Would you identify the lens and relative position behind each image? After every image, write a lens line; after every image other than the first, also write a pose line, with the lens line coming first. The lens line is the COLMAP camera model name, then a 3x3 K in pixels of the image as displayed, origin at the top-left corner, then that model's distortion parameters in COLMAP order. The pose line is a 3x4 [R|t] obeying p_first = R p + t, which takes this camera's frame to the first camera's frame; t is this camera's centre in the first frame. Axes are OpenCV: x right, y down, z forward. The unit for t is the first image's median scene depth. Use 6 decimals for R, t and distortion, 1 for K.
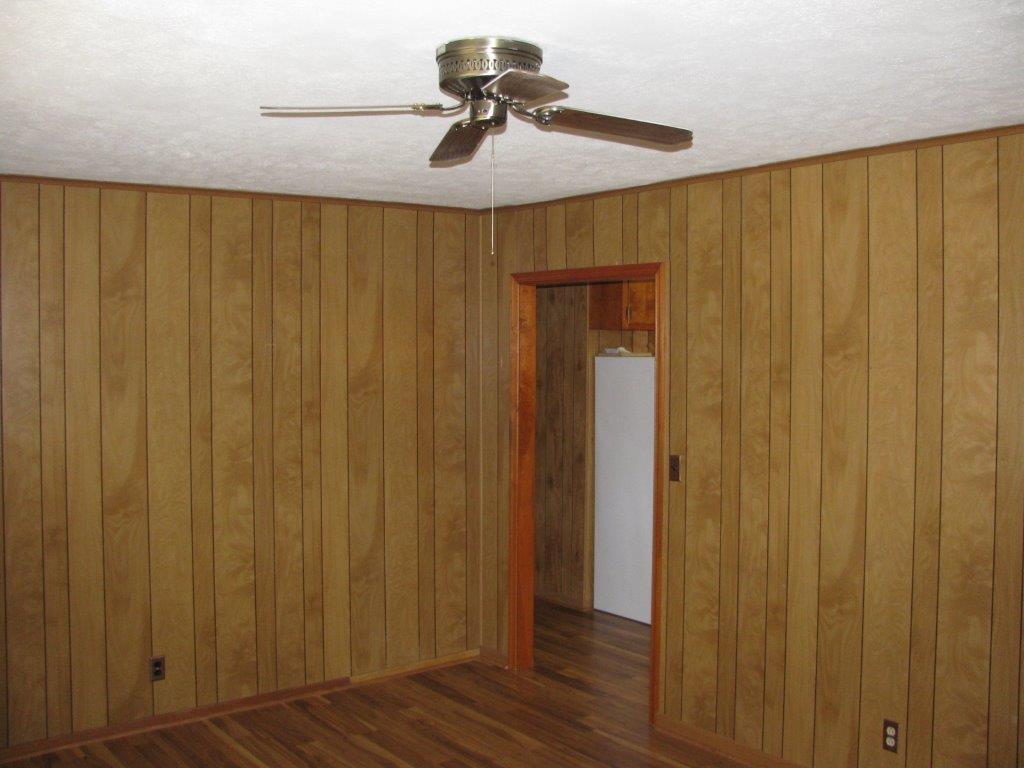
lens RADIAL K [[1048.8, 0, 533.4], [0, 1048.8, 384.3], [0, 0, 1]] dist [-0.224000, 0.263492]
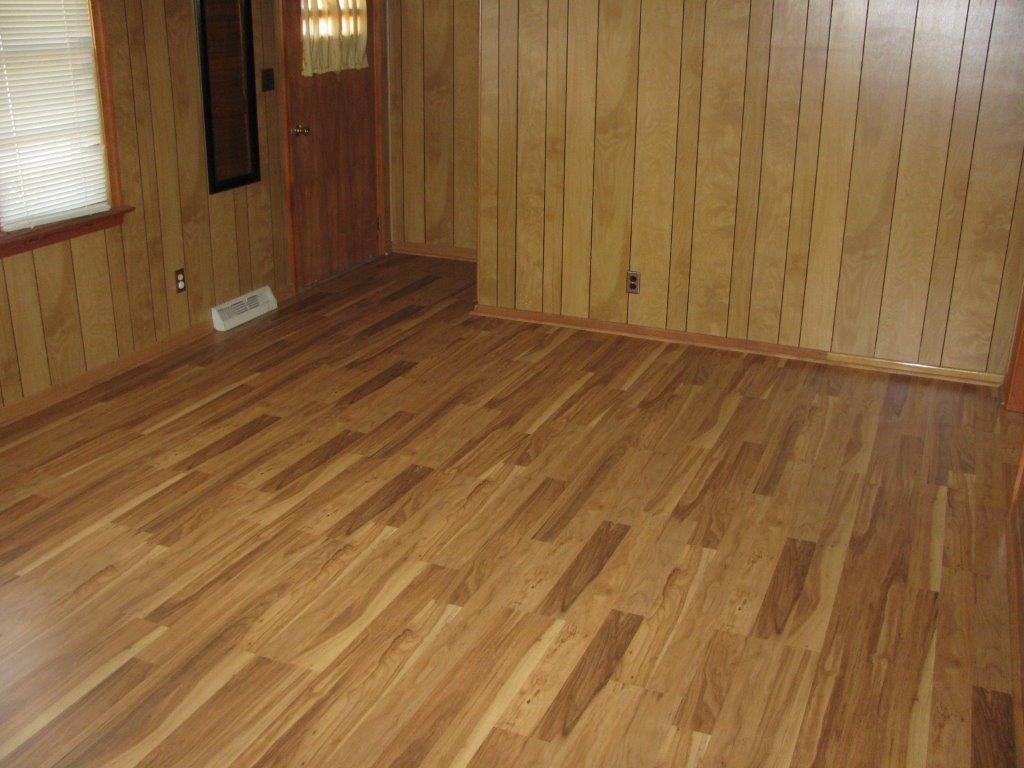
lens RADIAL K [[1048.8, 0, 533.4], [0, 1048.8, 384.3], [0, 0, 1]] dist [-0.224000, 0.263492]
pose [[0.494254, 0.316190, -0.809776, 0.510385], [-0.050616, 0.940394, 0.336298, 0.010221], [0.867843, -0.125229, 0.480798, 0.341254]]
